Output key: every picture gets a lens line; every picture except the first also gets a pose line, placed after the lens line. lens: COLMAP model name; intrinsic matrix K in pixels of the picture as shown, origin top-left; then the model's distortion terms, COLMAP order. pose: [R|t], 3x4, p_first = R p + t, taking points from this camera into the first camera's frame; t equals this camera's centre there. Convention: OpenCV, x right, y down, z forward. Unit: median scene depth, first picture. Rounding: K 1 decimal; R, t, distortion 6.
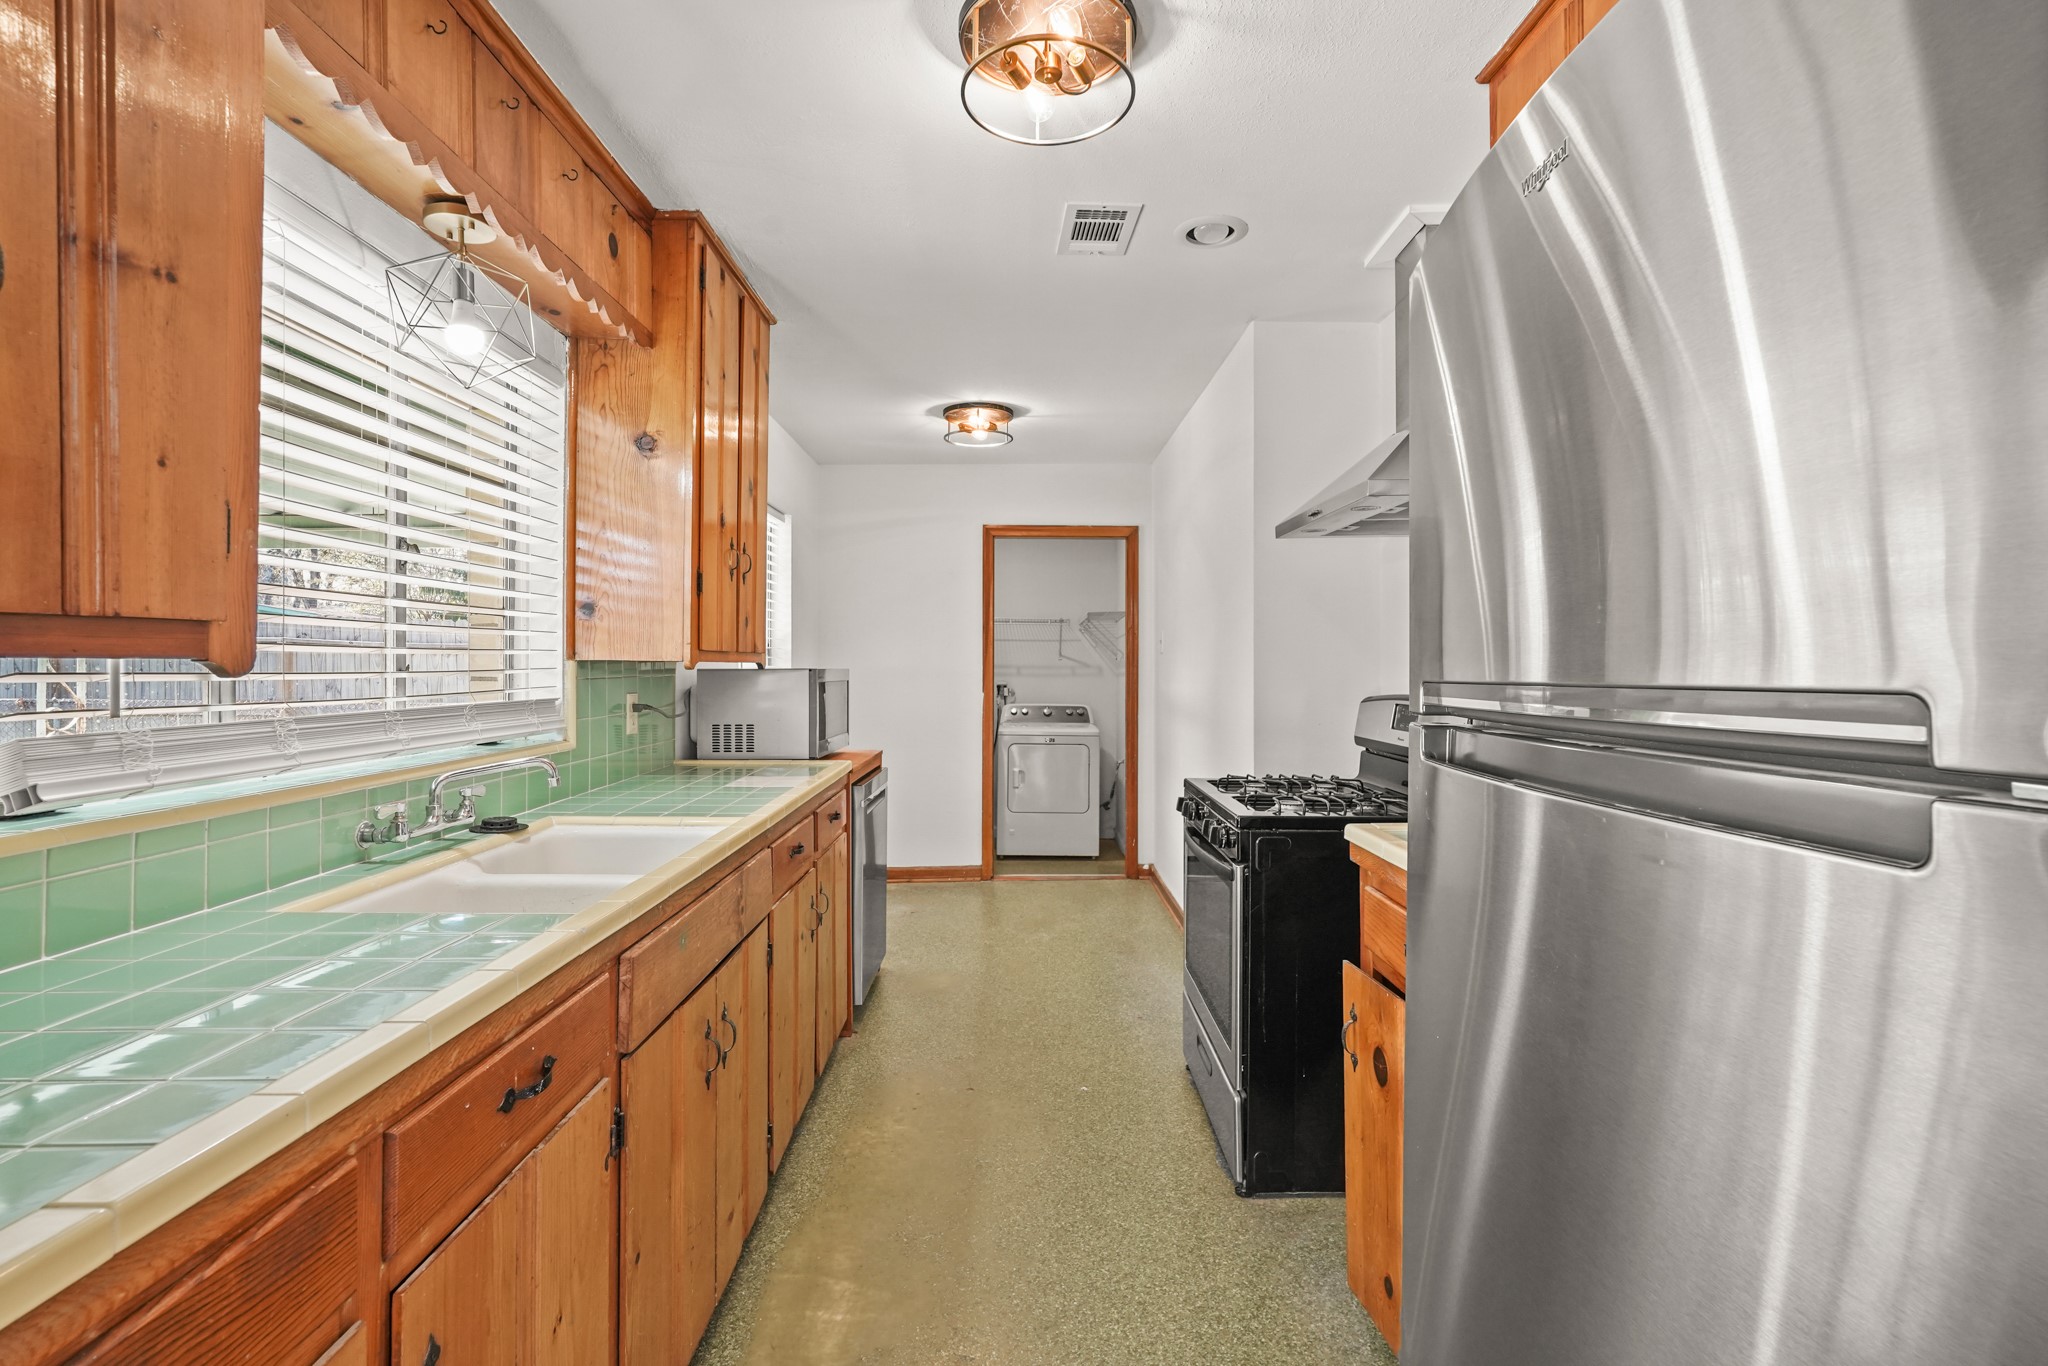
lens RADIAL K [[948.3, 0, 1024.0], [0, 948.3, 683.0], [0, 0, 1]] dist [-0.009944, 0.000921]
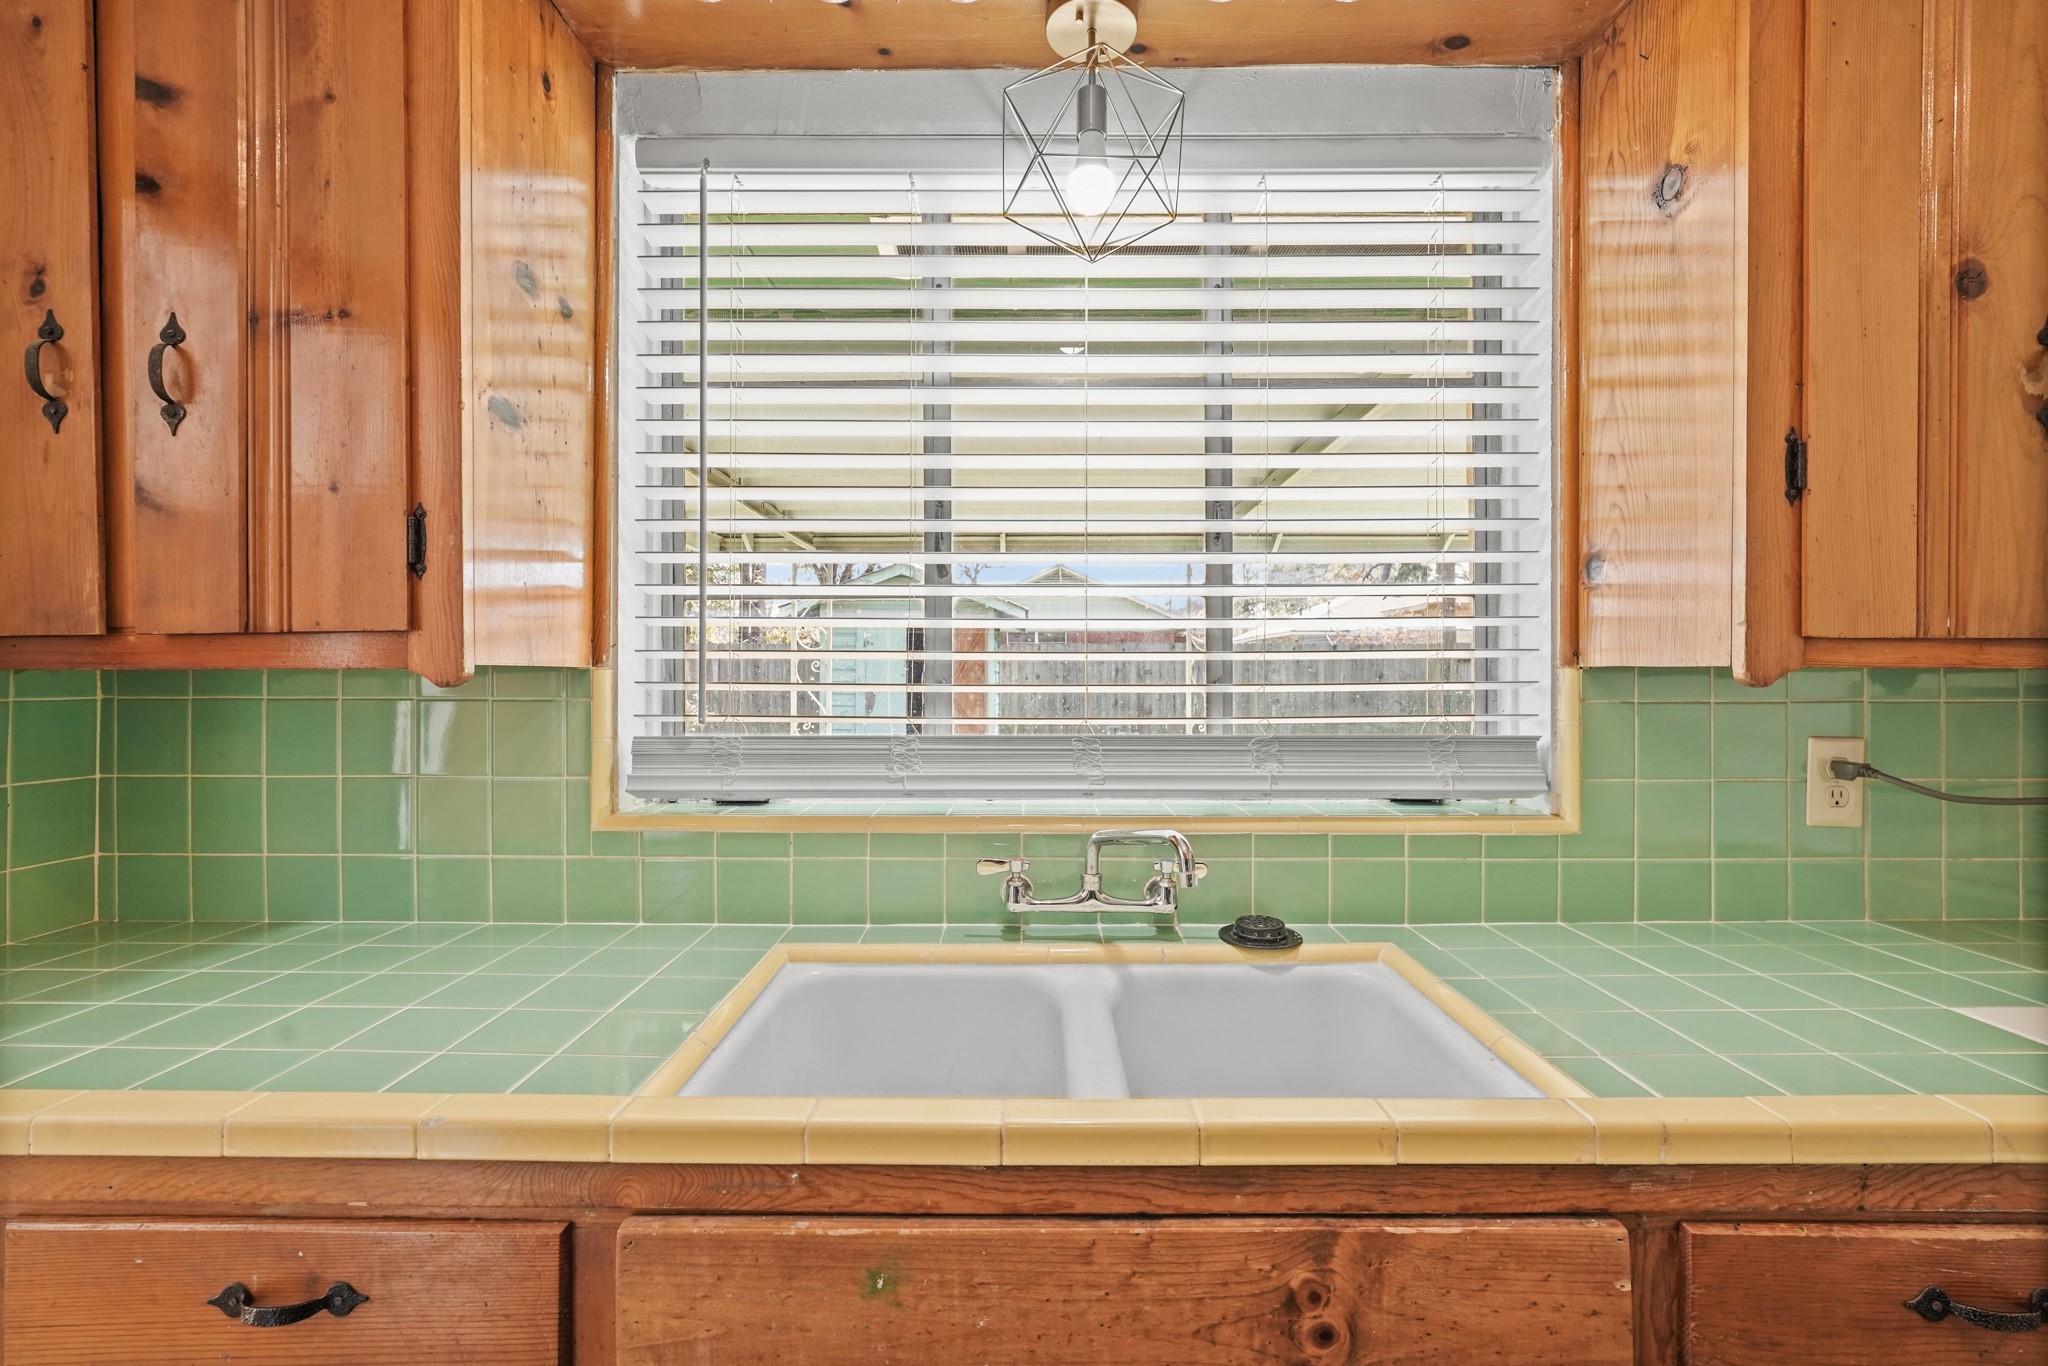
lens RADIAL K [[924.6, 0, 993.9], [0, 924.6, 683.5], [0, 0, 1]] dist [-0.000407, 0.001142]
pose [[-0.024016, 0.005063, -0.999699, 0.052240], [-0.019604, 0.999793, 0.005534, -0.011439], [0.999519, 0.019731, -0.023912, 0.693190]]
